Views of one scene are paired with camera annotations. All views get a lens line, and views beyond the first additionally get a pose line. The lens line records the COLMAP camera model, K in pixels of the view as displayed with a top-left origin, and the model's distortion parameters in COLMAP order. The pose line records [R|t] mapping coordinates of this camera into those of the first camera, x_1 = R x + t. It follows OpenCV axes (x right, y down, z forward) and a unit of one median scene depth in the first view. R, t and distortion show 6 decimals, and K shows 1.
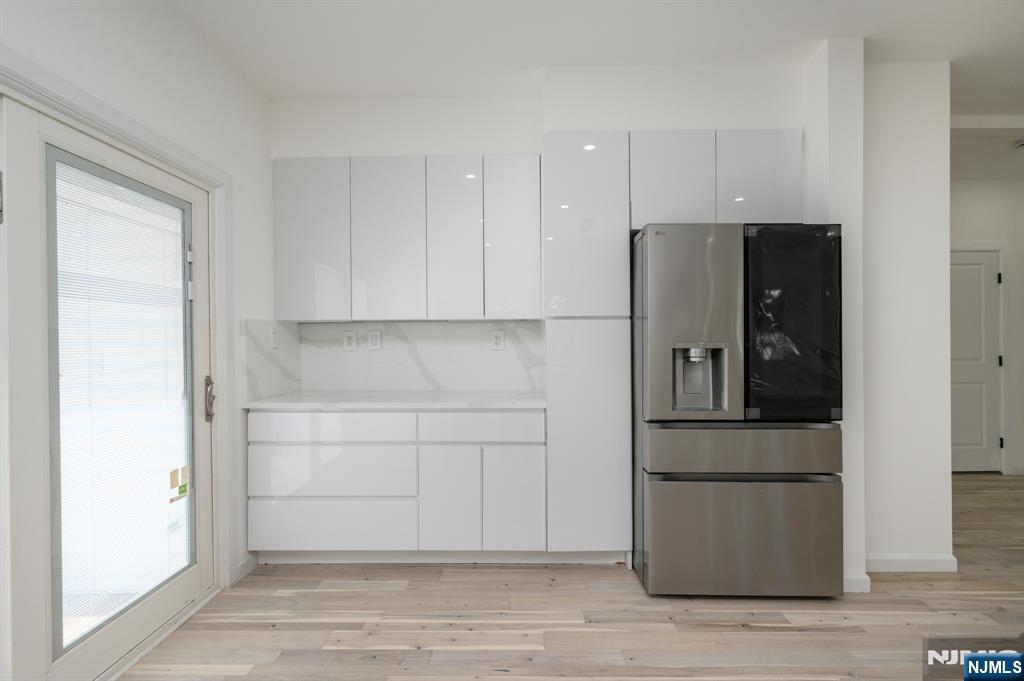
lens RADIAL K [[463.8, 0, 512.0], [0, 463.8, 340.5], [0, 0, 1]] dist [-0.001020, -0.000258]
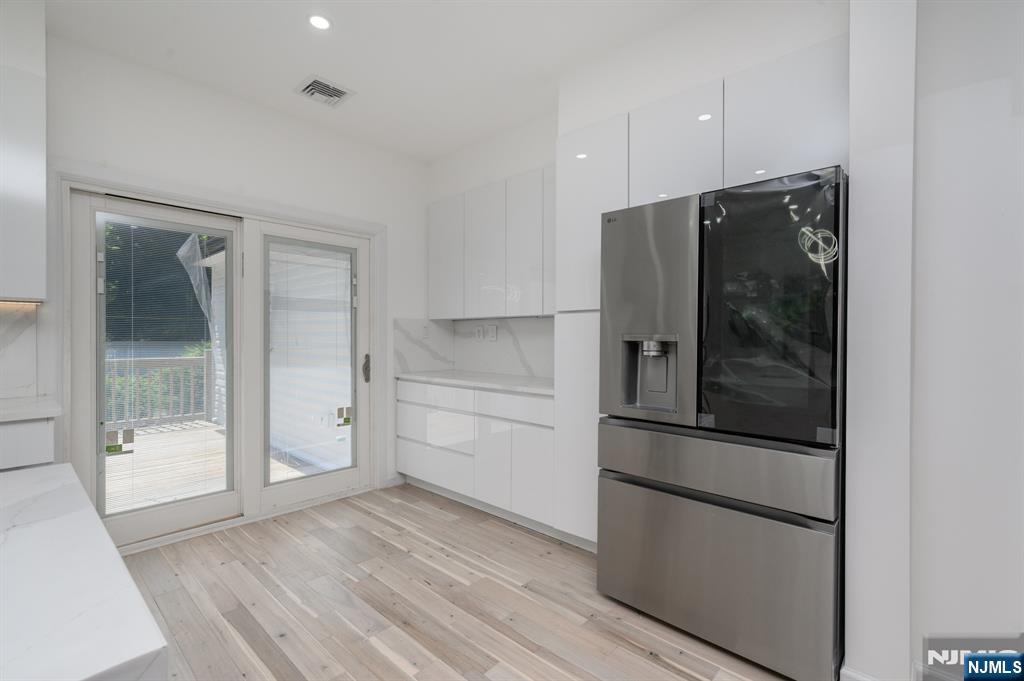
lens RADIAL K [[463.8, 0, 512.0], [0, 463.8, 340.5], [0, 0, 1]] dist [-0.001020, -0.000258]
pose [[0.737611, 0.012686, -0.675106, 0.823278], [-0.008635, 0.999919, 0.009355, 0.009716], [0.675170, -0.001071, 0.737661, 0.154471]]
